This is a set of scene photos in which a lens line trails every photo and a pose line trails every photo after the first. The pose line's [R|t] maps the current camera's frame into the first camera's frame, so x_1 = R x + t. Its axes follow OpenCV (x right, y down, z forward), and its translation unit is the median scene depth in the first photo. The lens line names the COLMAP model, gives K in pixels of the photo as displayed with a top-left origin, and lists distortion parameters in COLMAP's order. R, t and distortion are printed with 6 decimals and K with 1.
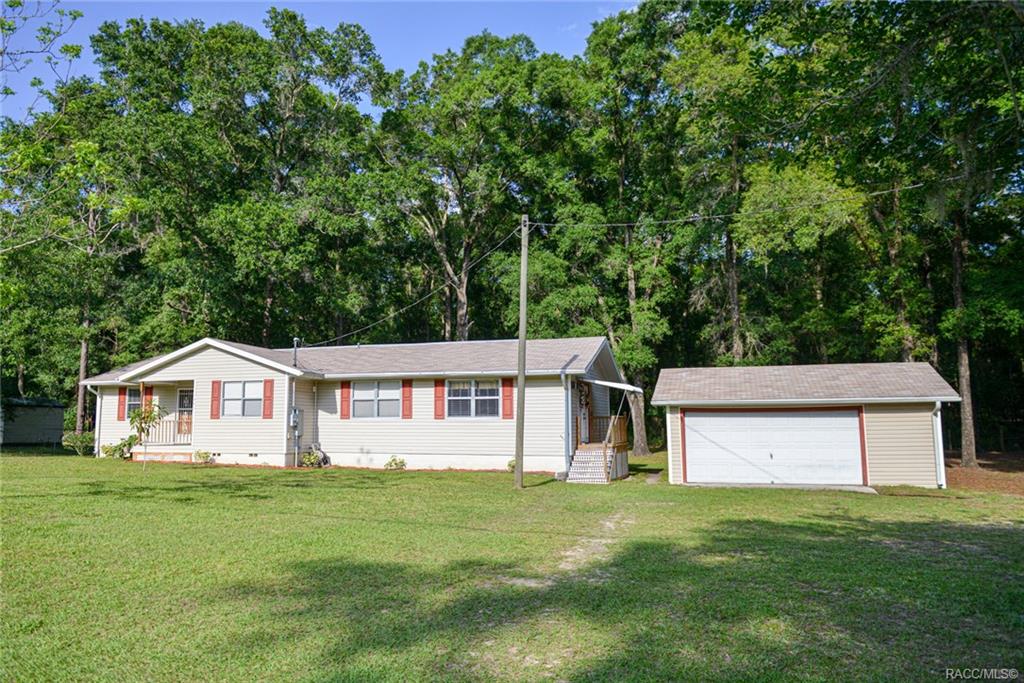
lens RADIAL K [[810.8, 0, 457.8], [0, 810.8, 306.1], [0, 0, 1]] dist [-0.043719, -0.004498]
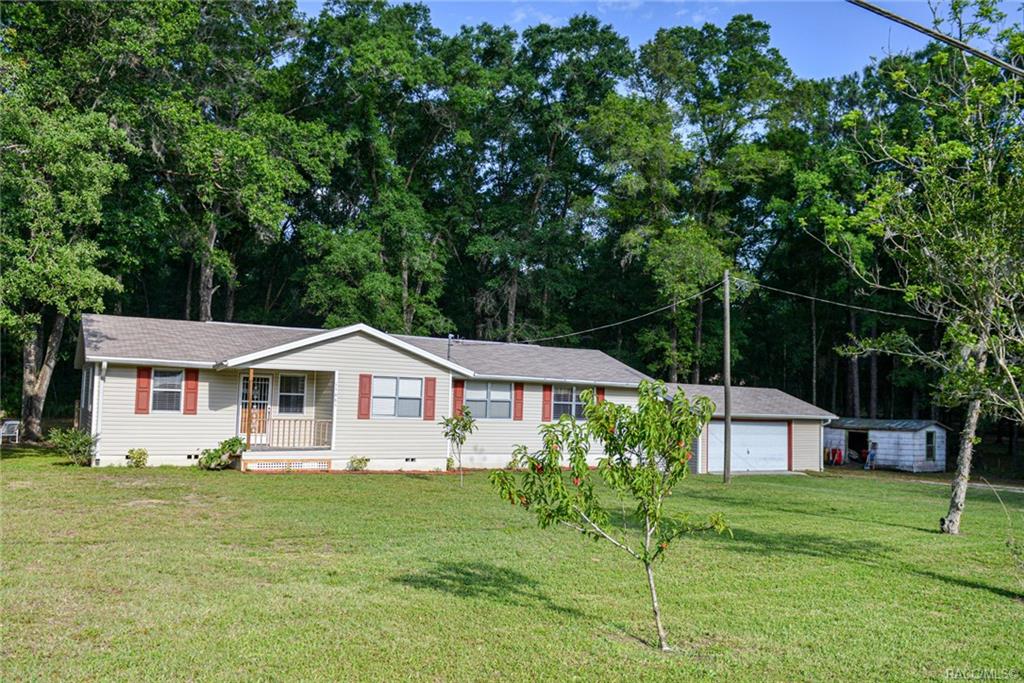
lens RADIAL K [[794.5, 0, 471.5], [0, 794.5, 356.2], [0, 0, 1]] dist [-0.042536, -0.006226]
pose [[0.670562, 0.063249, 0.739152, -0.866837], [-0.146286, 0.988069, 0.048162, 0.017065], [-0.727288, -0.140424, 0.671814, 0.367991]]
